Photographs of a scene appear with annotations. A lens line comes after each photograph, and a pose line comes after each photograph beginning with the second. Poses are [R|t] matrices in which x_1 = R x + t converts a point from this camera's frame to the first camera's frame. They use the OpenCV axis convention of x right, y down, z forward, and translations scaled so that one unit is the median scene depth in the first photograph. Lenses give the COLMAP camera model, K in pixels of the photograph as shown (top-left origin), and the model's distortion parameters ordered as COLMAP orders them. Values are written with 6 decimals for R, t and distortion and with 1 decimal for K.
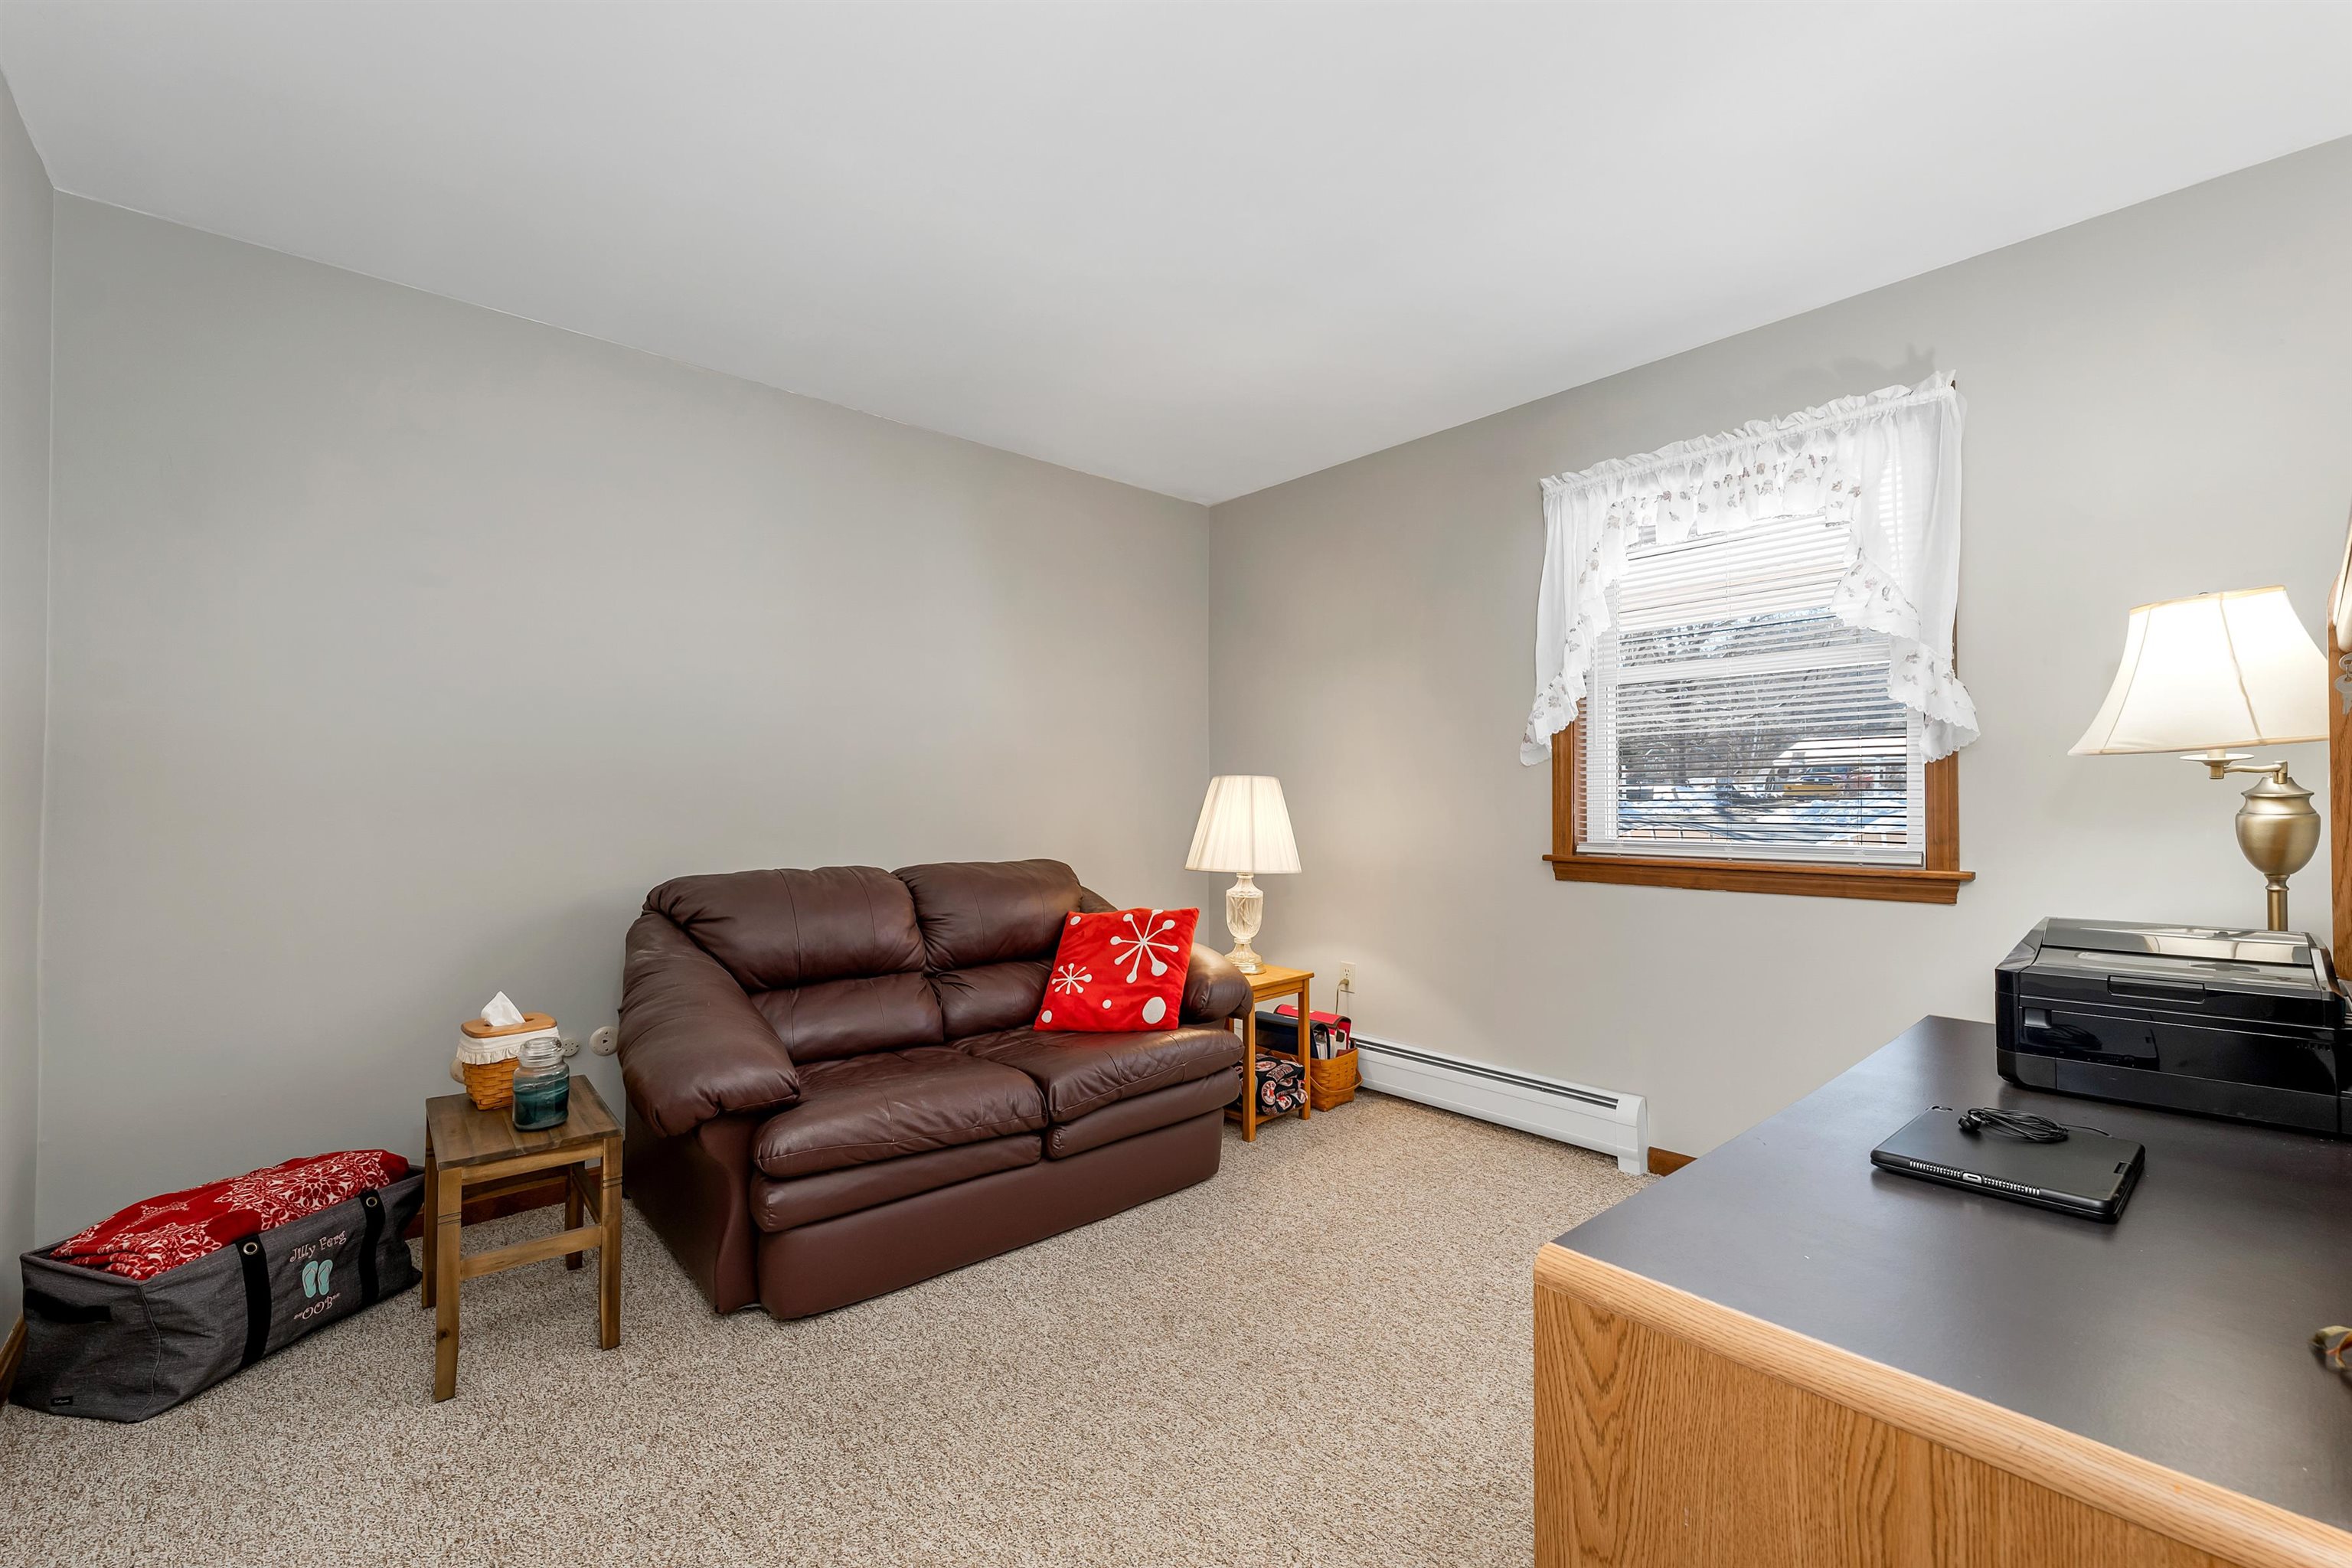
lens RADIAL K [[985.3, 0, 1174.1], [0, 985.3, 779.3], [0, 0, 1]] dist [-0.002995, 0.001025]
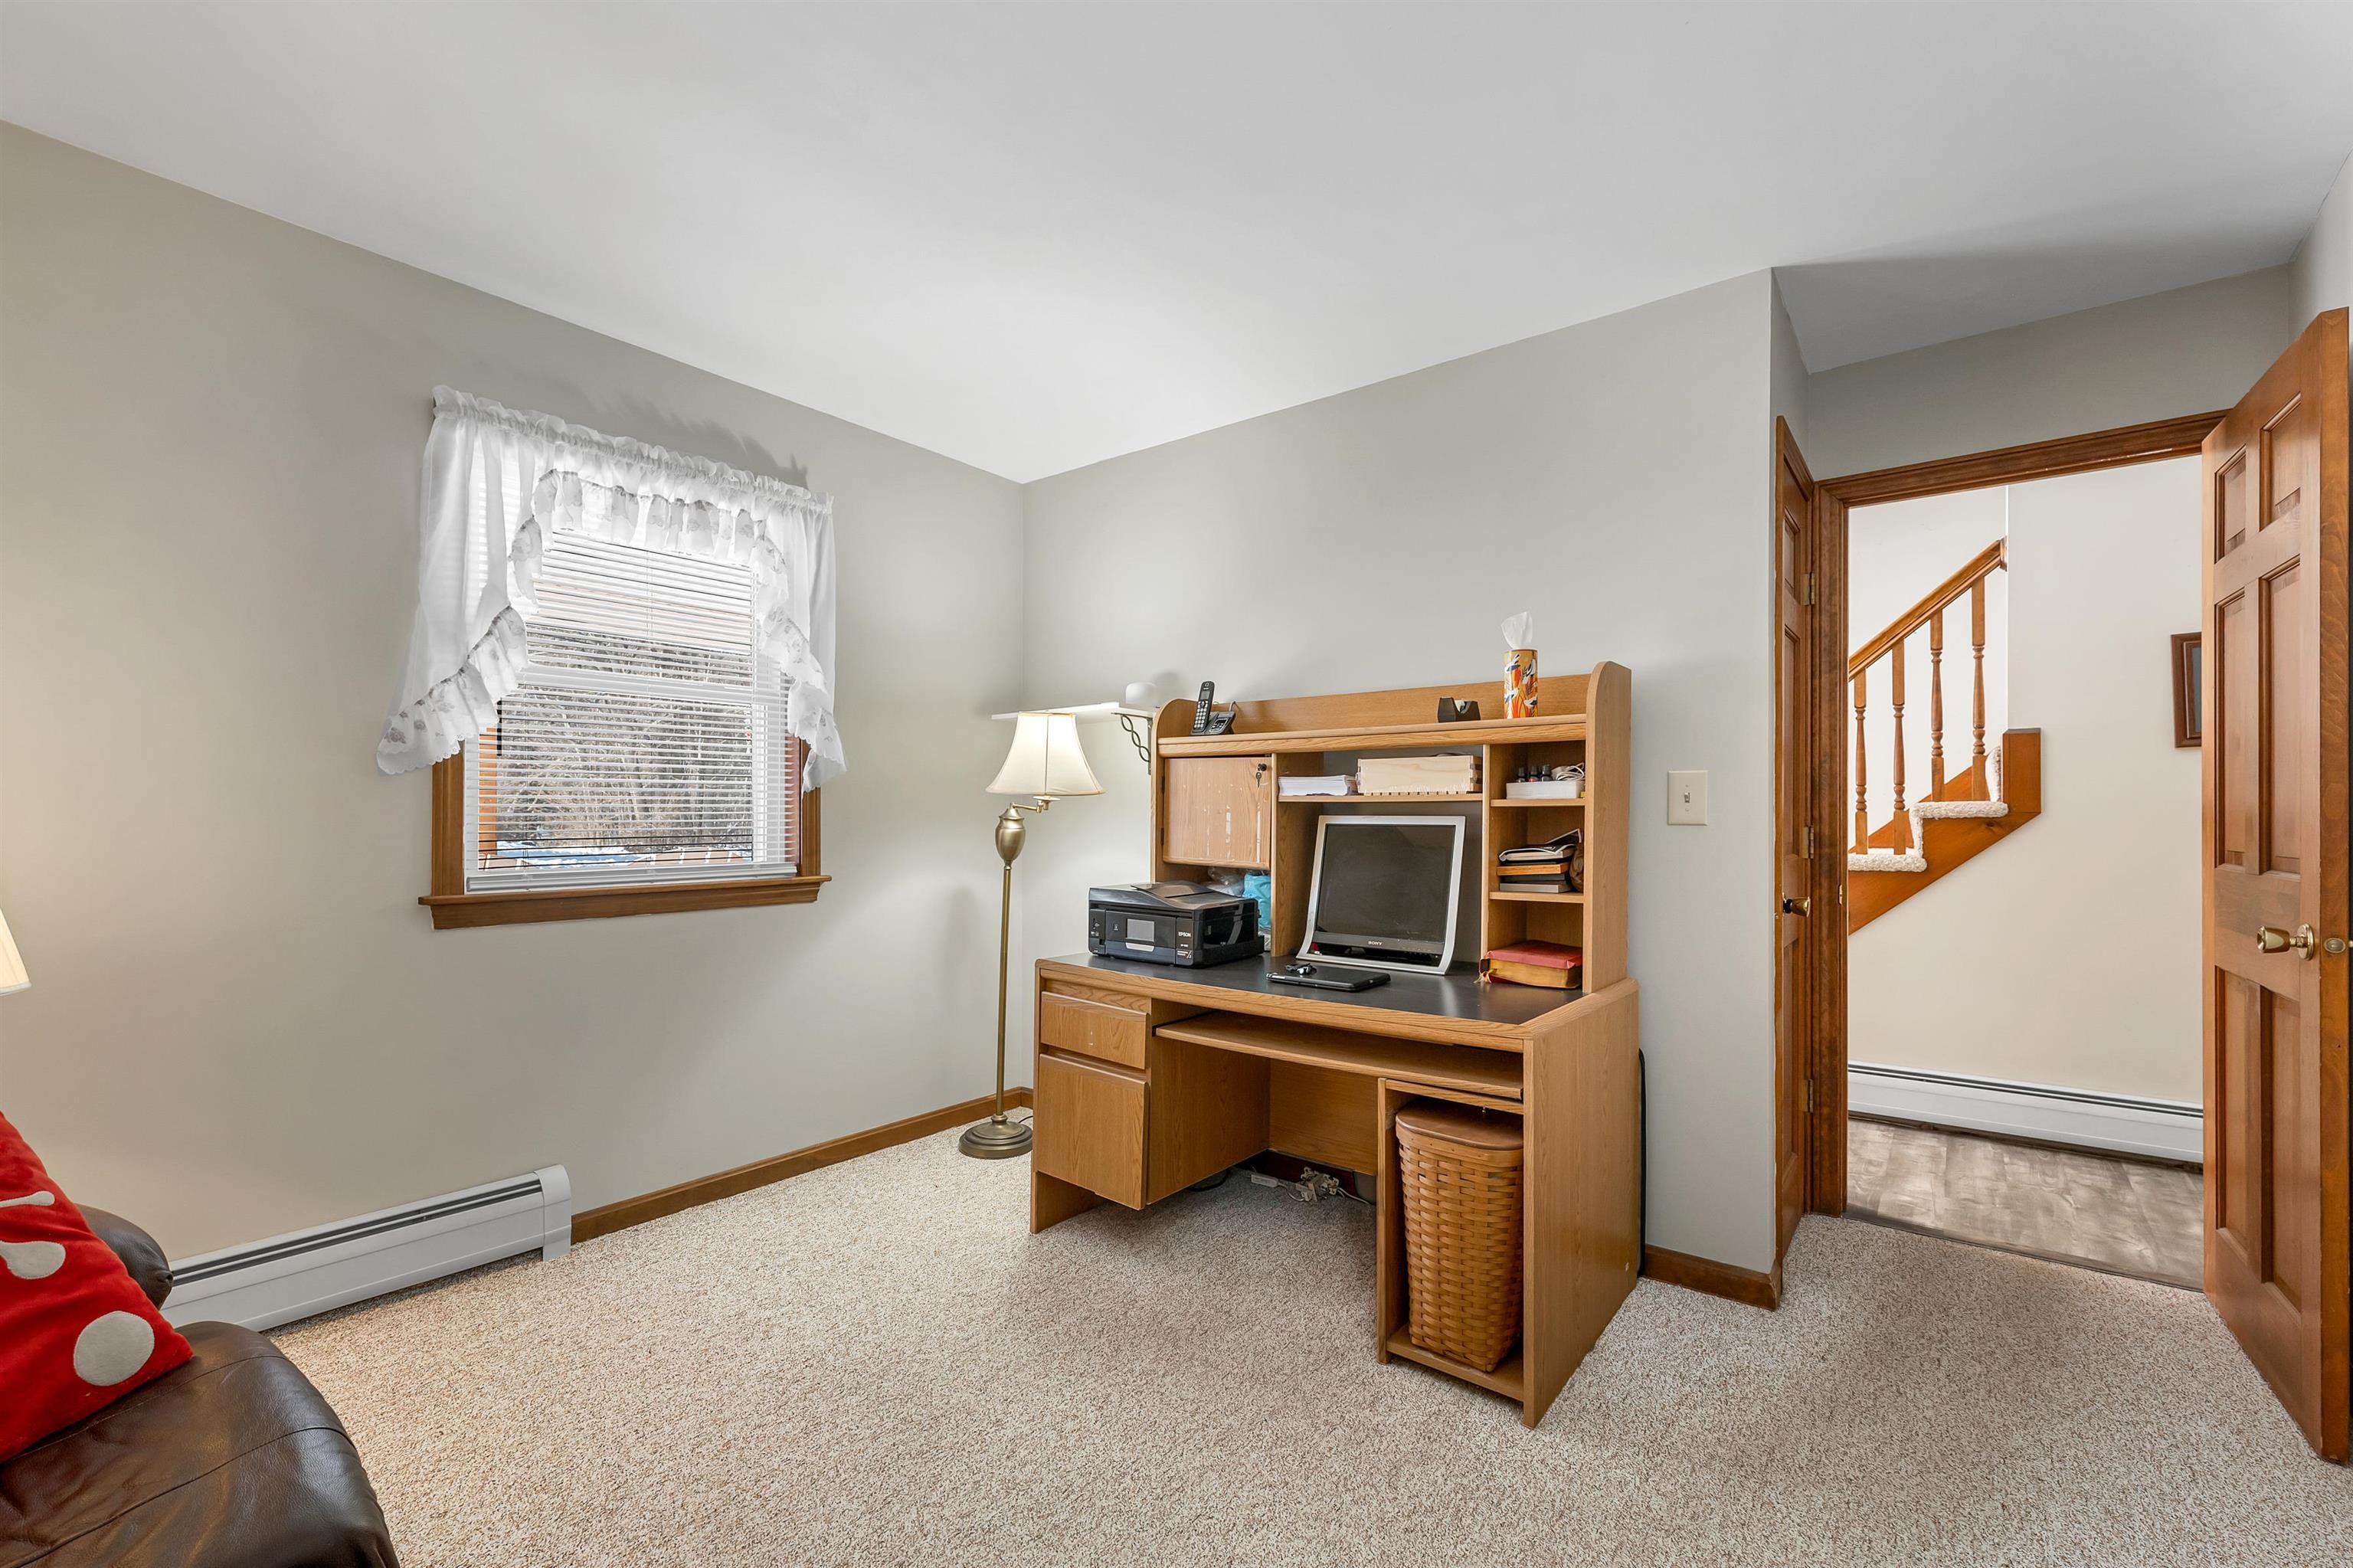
lens RADIAL K [[985.7, 0, 1172.8], [0, 985.7, 807.5], [0, 0, 1]] dist [-0.002995, 0.001025]
pose [[-0.171797, 0.013199, 0.985044, -0.496533], [-0.017518, 0.999711, -0.016451, 0.013721], [-0.984977, -0.020082, -0.171516, 0.651577]]
